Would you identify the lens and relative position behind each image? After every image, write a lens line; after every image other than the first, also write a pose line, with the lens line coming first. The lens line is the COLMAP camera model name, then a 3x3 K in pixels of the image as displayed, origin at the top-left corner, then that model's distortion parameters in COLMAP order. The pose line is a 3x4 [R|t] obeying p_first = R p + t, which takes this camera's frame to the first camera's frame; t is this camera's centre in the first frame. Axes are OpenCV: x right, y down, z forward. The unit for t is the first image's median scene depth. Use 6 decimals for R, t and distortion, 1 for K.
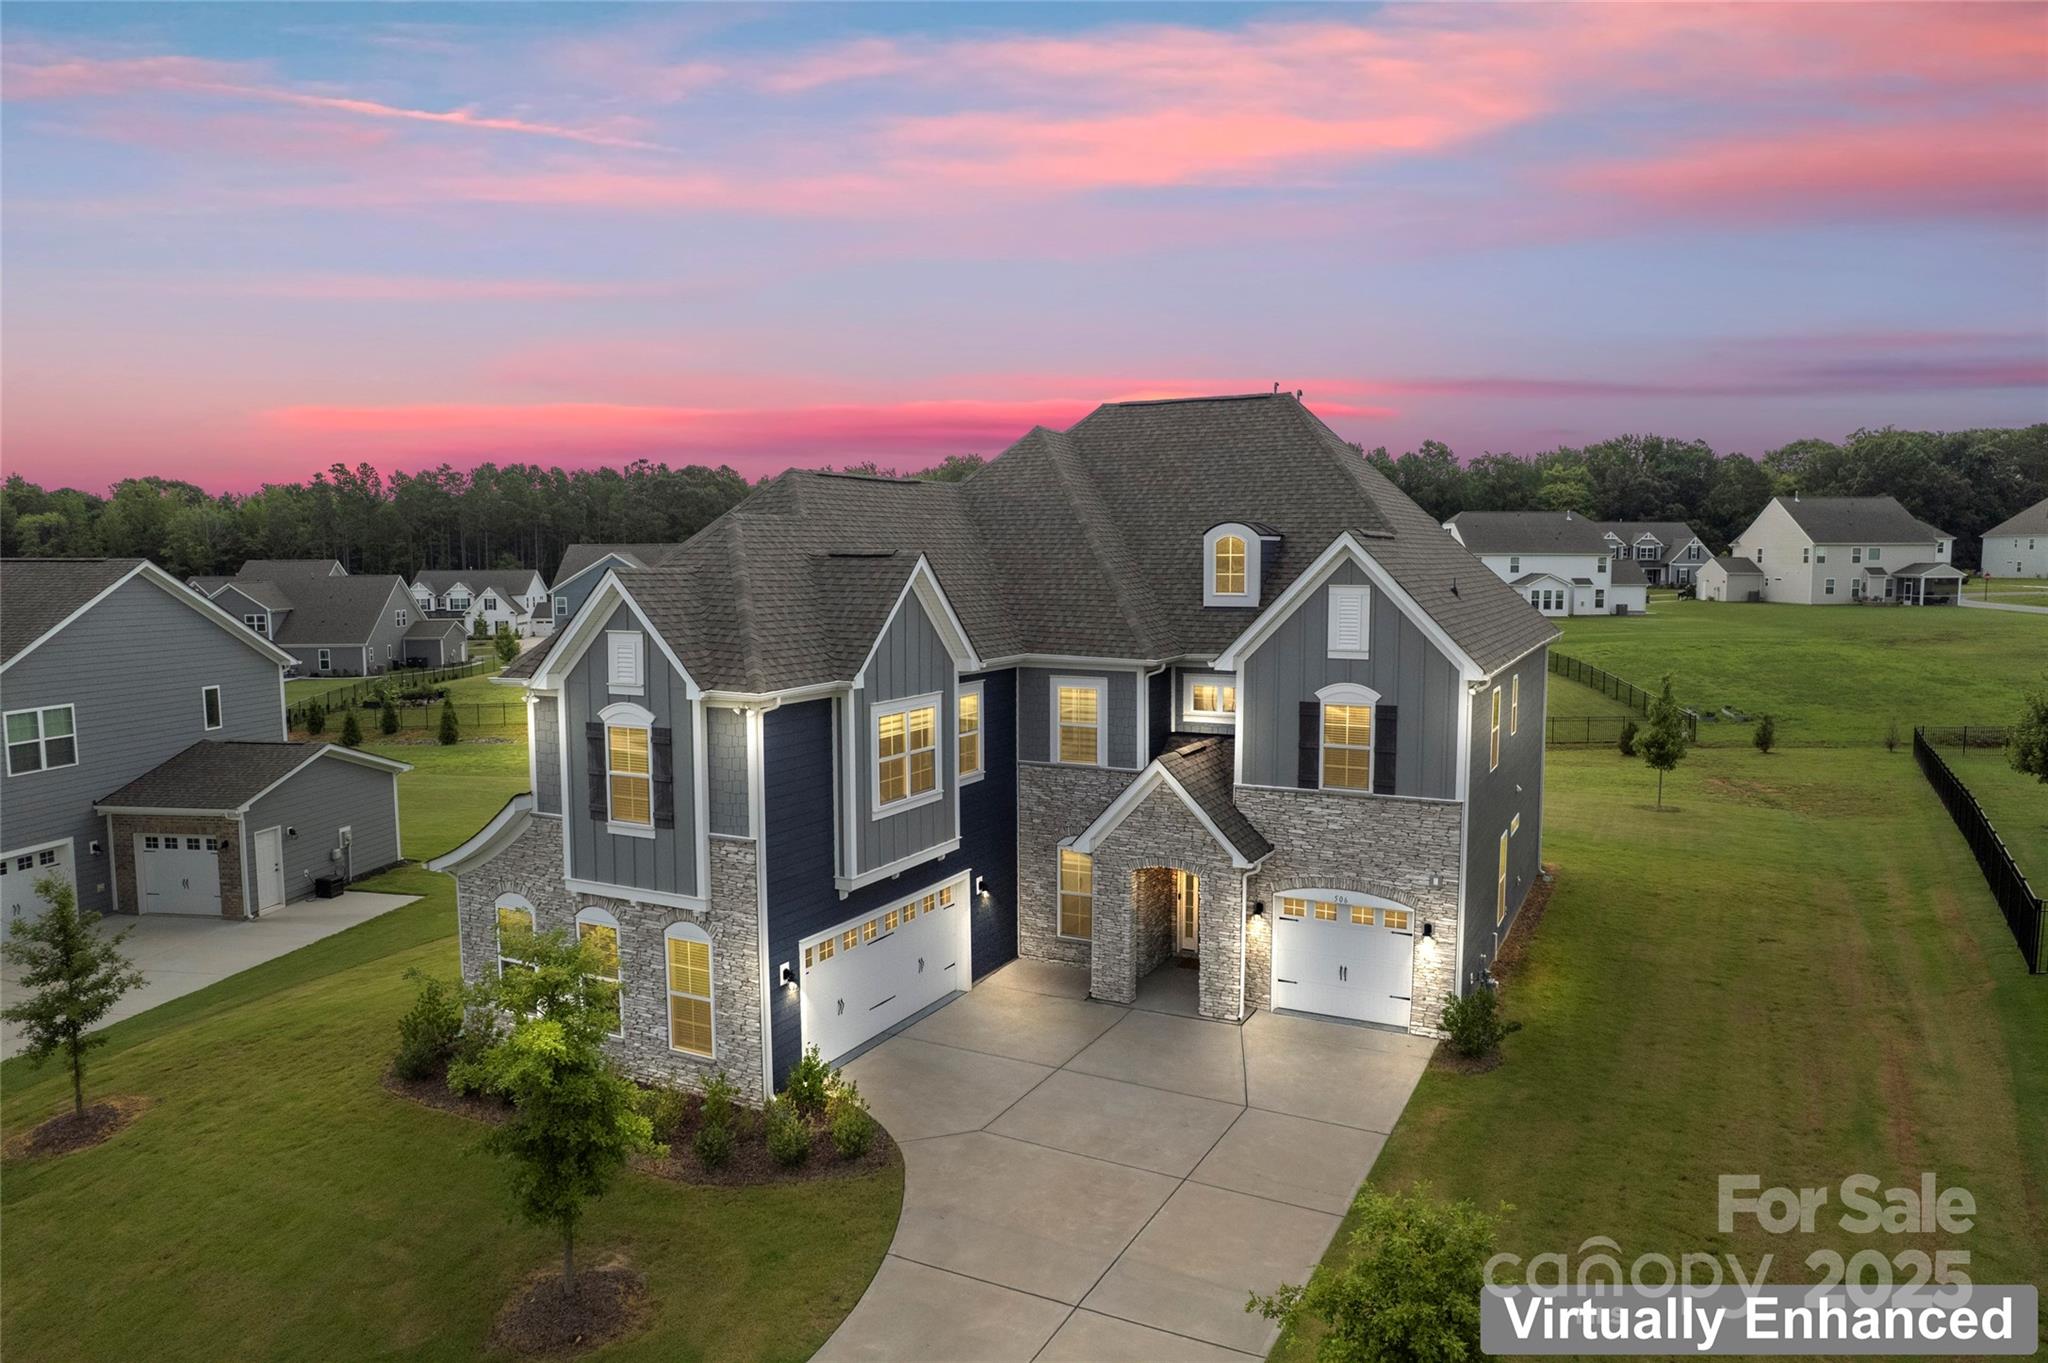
lens RADIAL K [[1306.7, 0, 1044.0], [0, 1306.7, 683.3], [0, 0, 1]] dist [-0.071277, 0.069468]
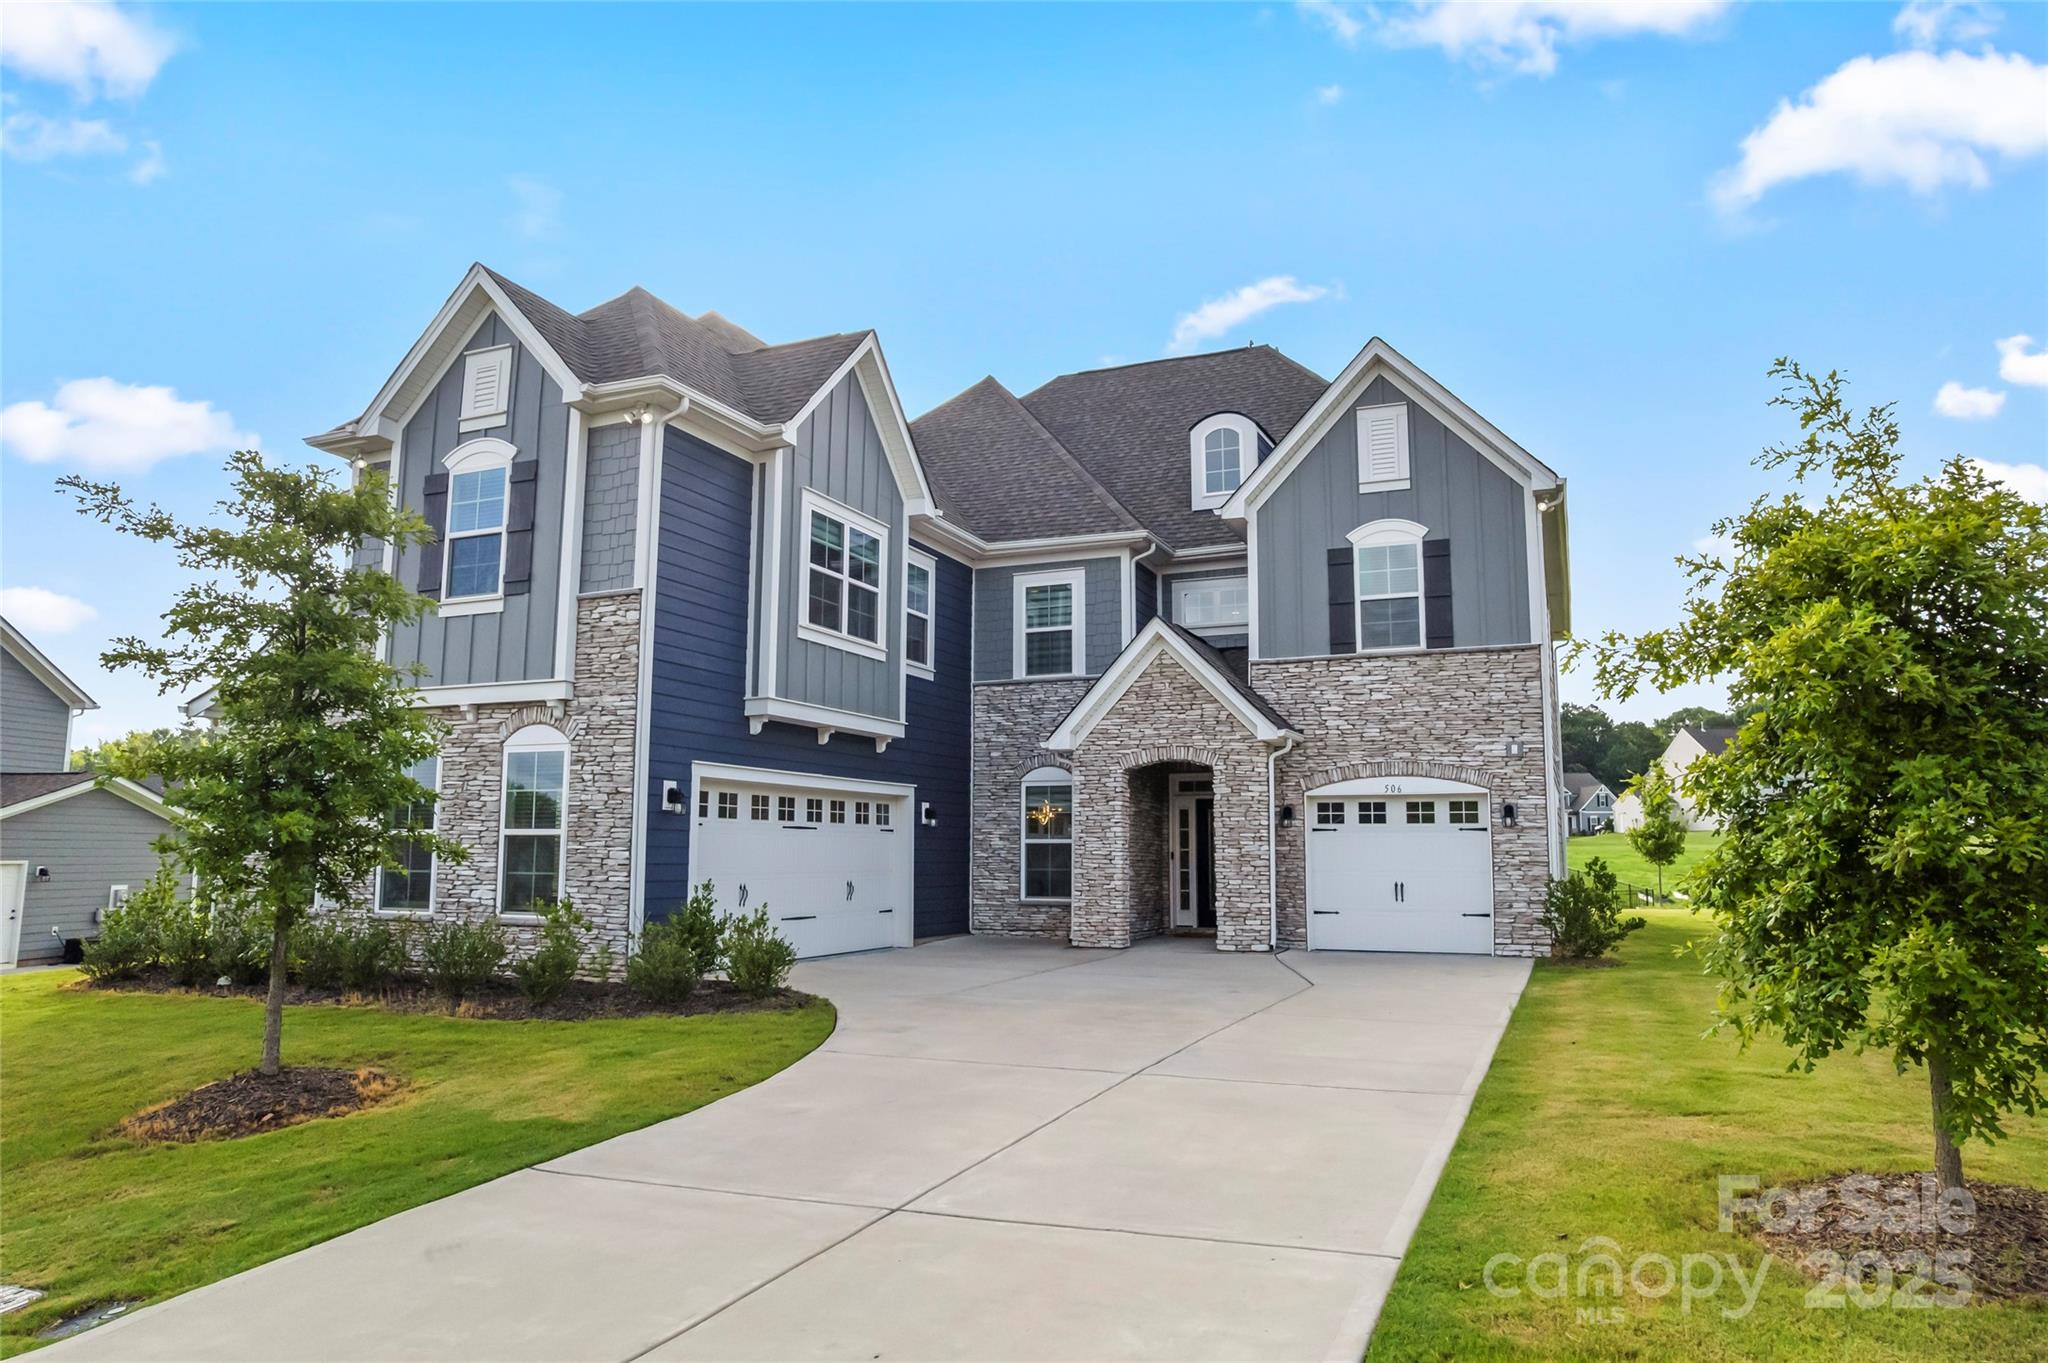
lens RADIAL K [[1306.7, 0, 1044.0], [0, 1306.7, 683.3], [0, 0, 1]] dist [-0.071277, 0.069468]
pose [[0.997272, 0.013436, 0.072583, -0.041101], [0.003365, 0.973998, -0.226534, 0.288888], [-0.073739, 0.226160, 0.971295, 0.243307]]
